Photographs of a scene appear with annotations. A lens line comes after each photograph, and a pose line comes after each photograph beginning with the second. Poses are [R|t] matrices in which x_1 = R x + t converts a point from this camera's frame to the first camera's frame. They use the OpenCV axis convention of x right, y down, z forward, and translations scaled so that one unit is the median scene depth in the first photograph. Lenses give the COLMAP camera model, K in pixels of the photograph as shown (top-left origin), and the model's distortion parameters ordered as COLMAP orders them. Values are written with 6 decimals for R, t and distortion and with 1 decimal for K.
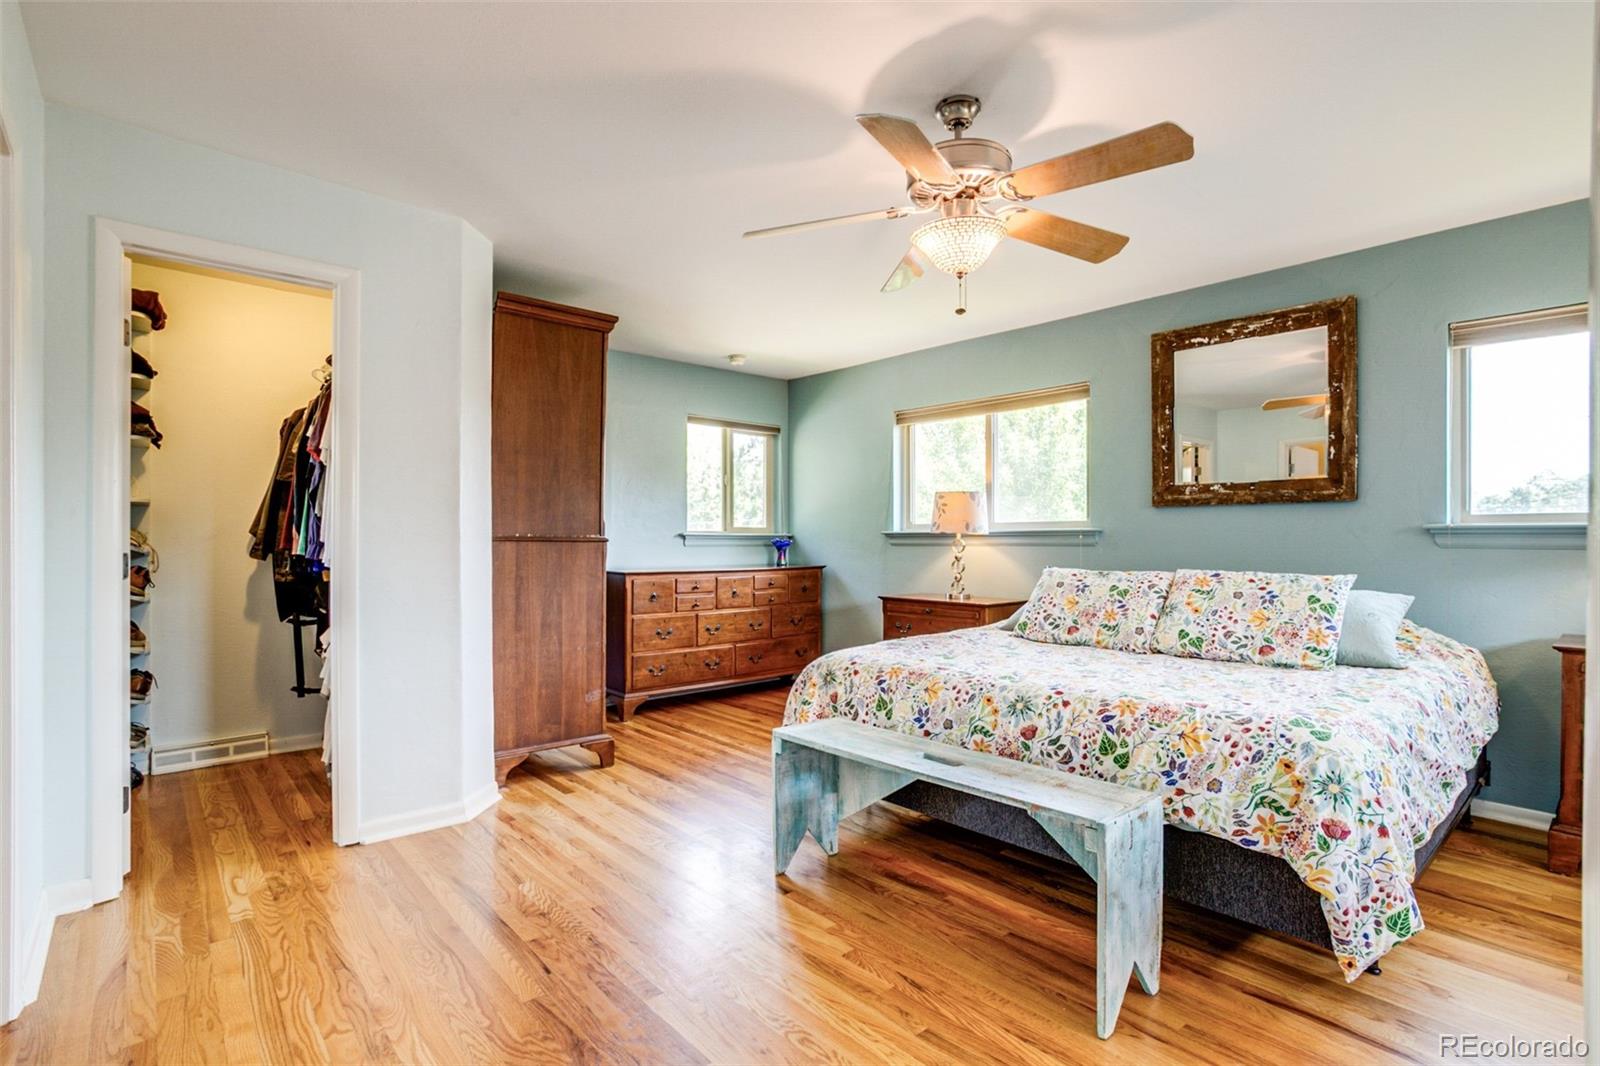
lens RADIAL K [[767.6, 0, 800.0], [0, 767.6, 543.2], [0, 0, 1]] dist [-0.033104, 0.000485]
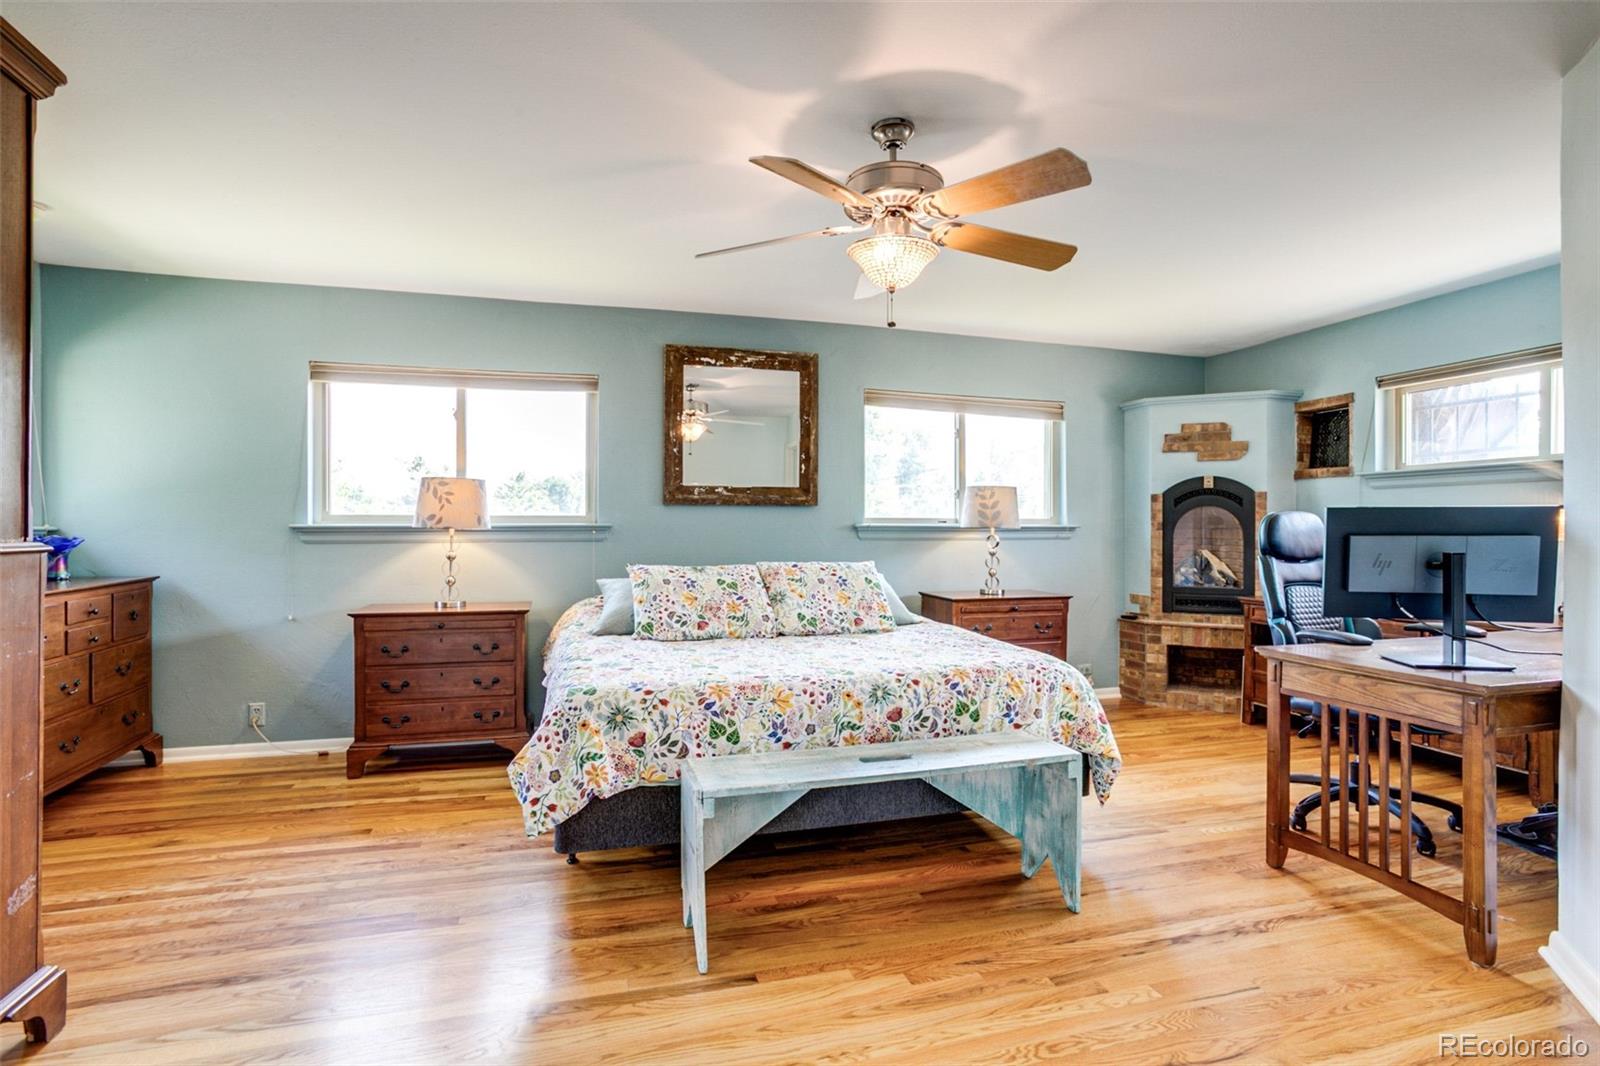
lens RADIAL K [[768.8, 0, 794.5], [0, 768.8, 528.6], [0, 0, 1]] dist [-0.061774, 0.037460]
pose [[0.436707, -0.001180, 0.899603, -0.527830], [0.002171, 0.999998, 0.000257, -0.016574], [-0.899601, 0.001841, 0.436709, 0.443053]]
